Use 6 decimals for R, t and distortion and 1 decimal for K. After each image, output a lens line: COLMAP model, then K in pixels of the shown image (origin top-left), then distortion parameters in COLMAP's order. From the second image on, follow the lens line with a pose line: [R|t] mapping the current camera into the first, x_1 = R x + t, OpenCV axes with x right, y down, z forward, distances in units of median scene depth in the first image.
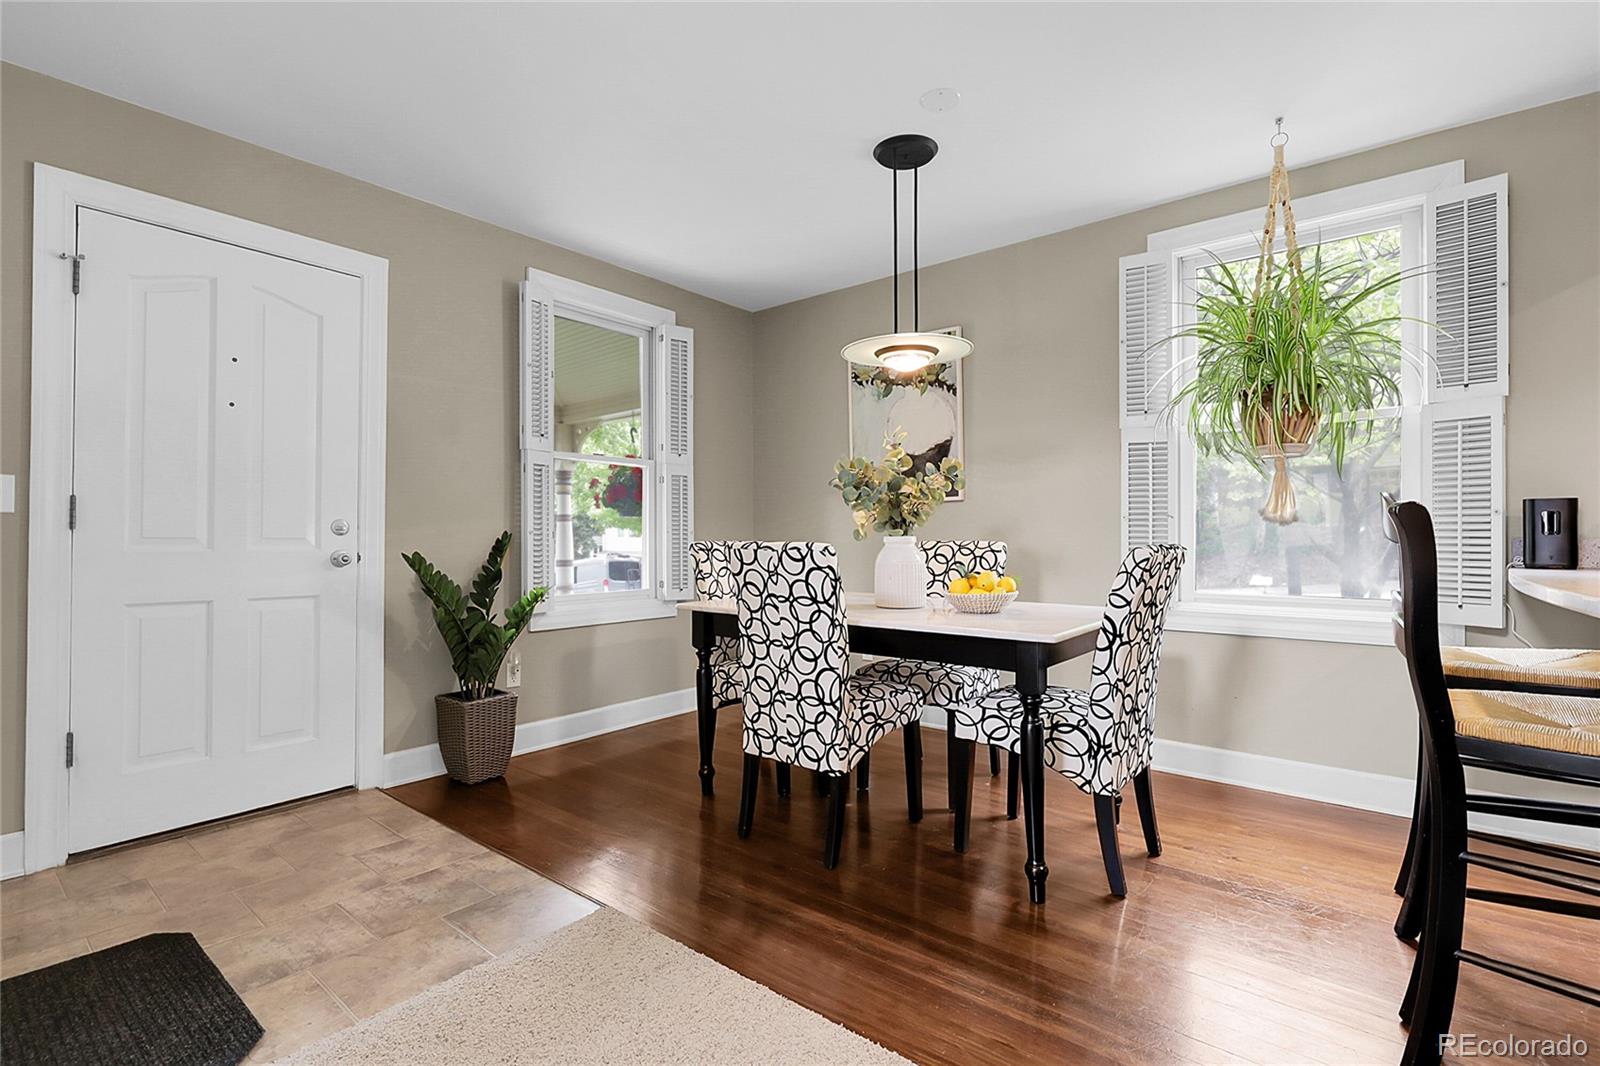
lens RADIAL K [[727.7, 0, 786.5], [0, 727.7, 537.3], [0, 0, 1]] dist [0.001443, 0.000839]
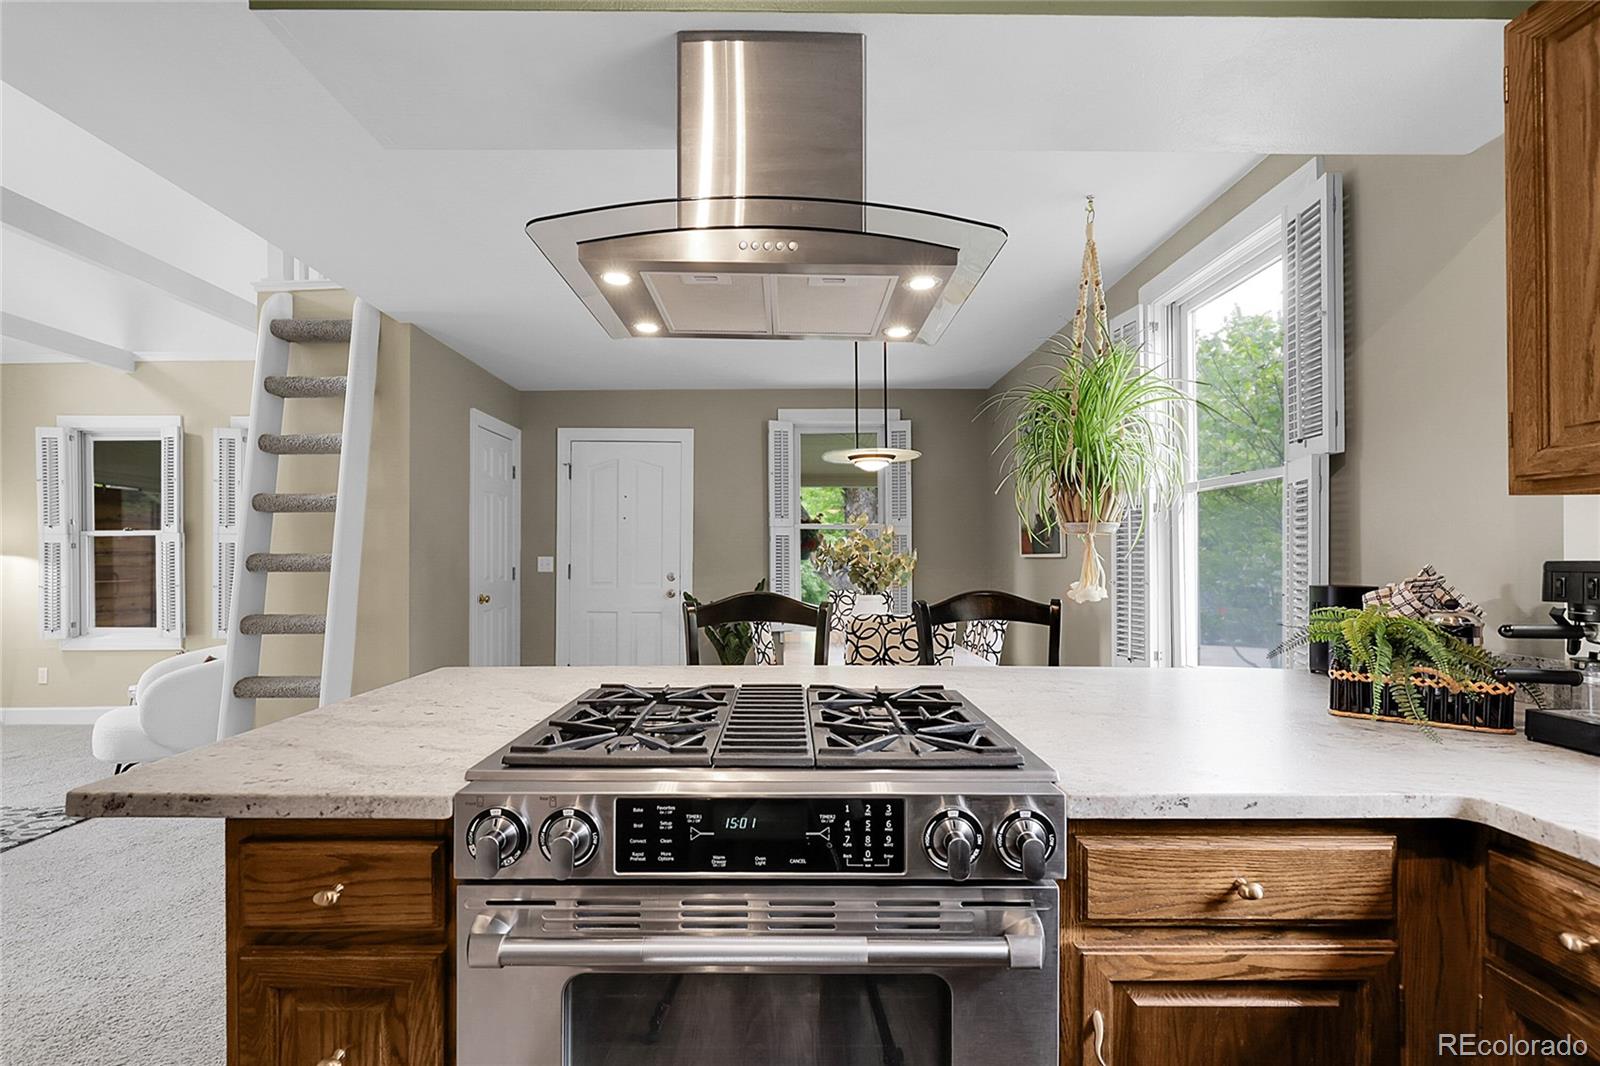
lens RADIAL K [[727.7, 0, 801.8], [0, 727.7, 551.1], [0, 0, 1]] dist [0.001443, 0.000839]
pose [[0.637159, -0.001957, -0.770730, 1.217407], [-0.001622, 0.999991, -0.003880, -0.083770], [0.770731, 0.003723, 0.637150, 0.066291]]
